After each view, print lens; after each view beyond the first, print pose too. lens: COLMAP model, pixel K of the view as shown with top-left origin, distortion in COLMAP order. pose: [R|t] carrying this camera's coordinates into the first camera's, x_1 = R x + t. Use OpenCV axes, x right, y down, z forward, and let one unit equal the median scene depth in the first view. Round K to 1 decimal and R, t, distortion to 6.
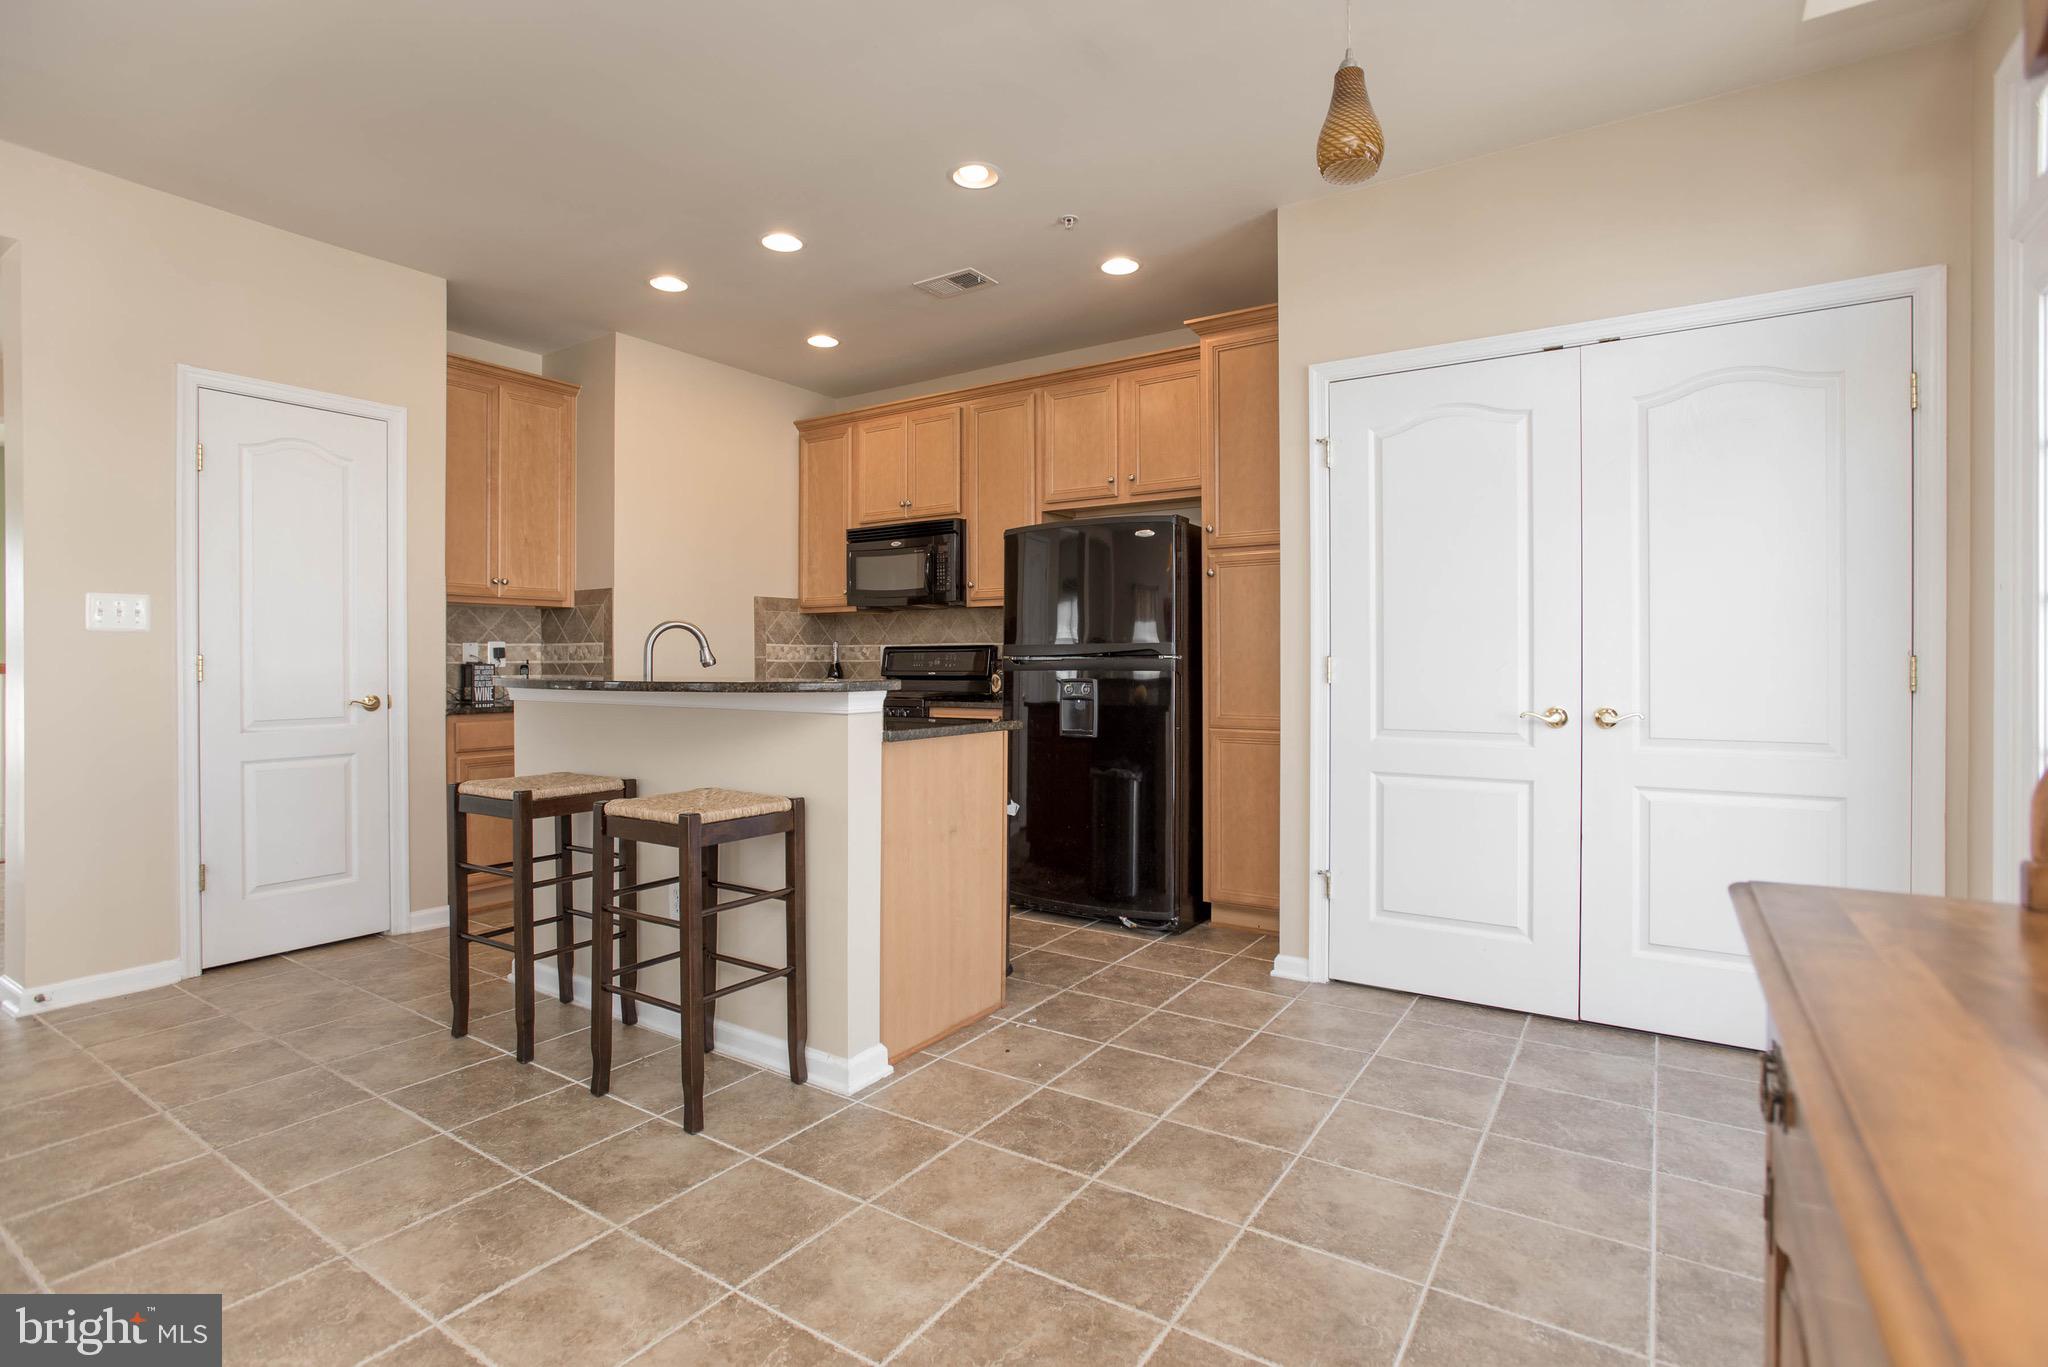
lens RADIAL K [[987.8, 0, 1021.8], [0, 987.8, 679.0], [0, 0, 1]] dist [-0.044699, 0.016294]
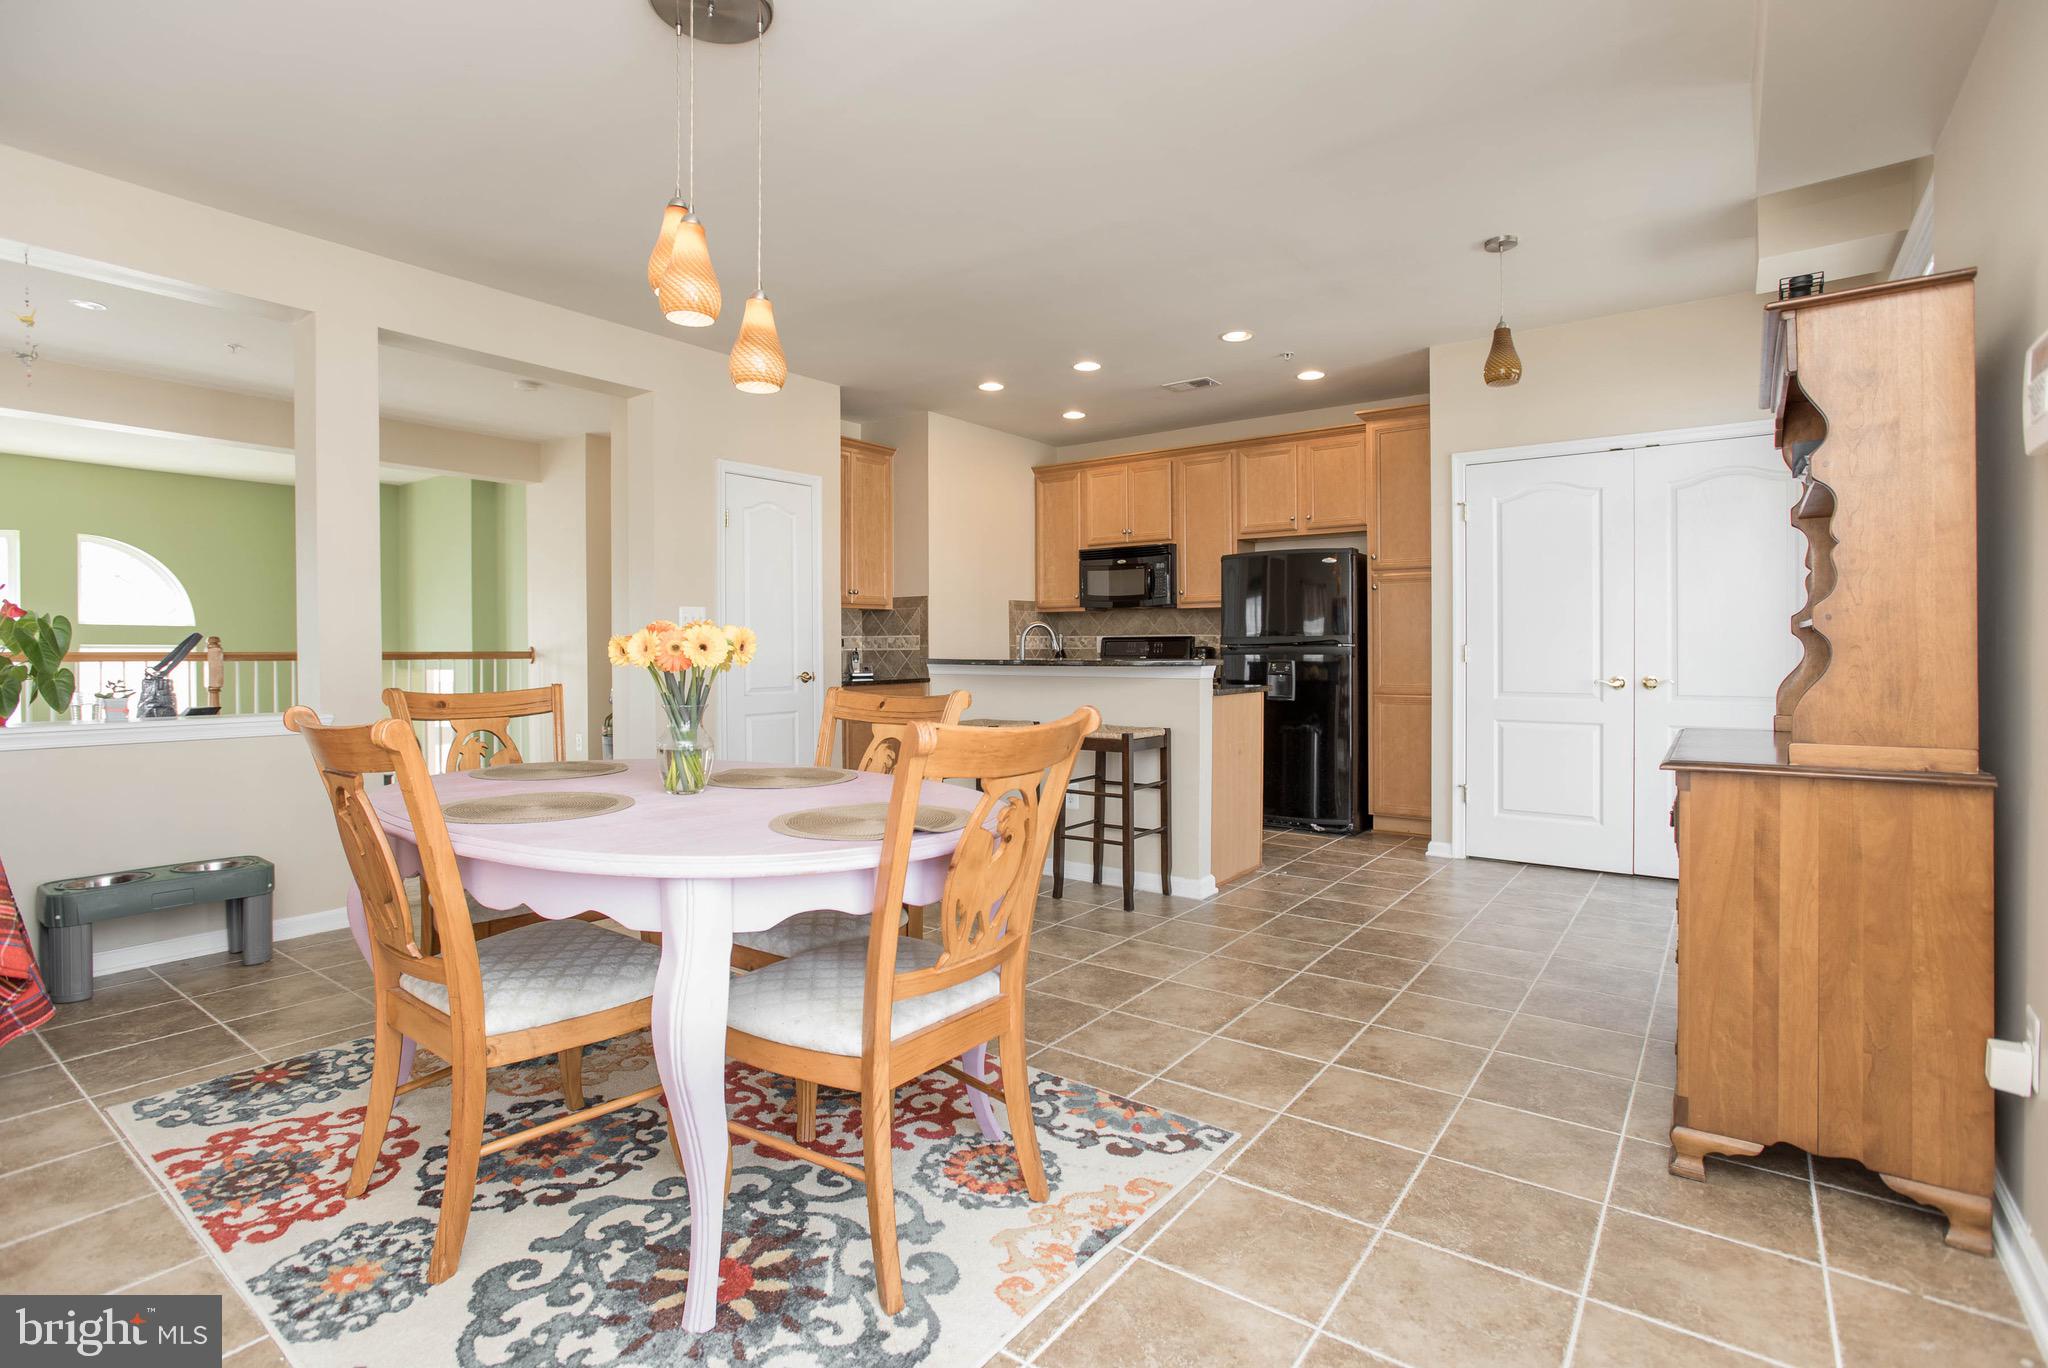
lens RADIAL K [[987.8, 0, 1026.6], [0, 987.8, 668.1], [0, 0, 1]] dist [-0.044699, 0.016294]
pose [[0.998694, -0.001251, -0.051080, -0.227939], [0.001389, 0.999995, 0.002673, 0.006443], [0.051076, -0.002740, 0.998691, -0.433811]]
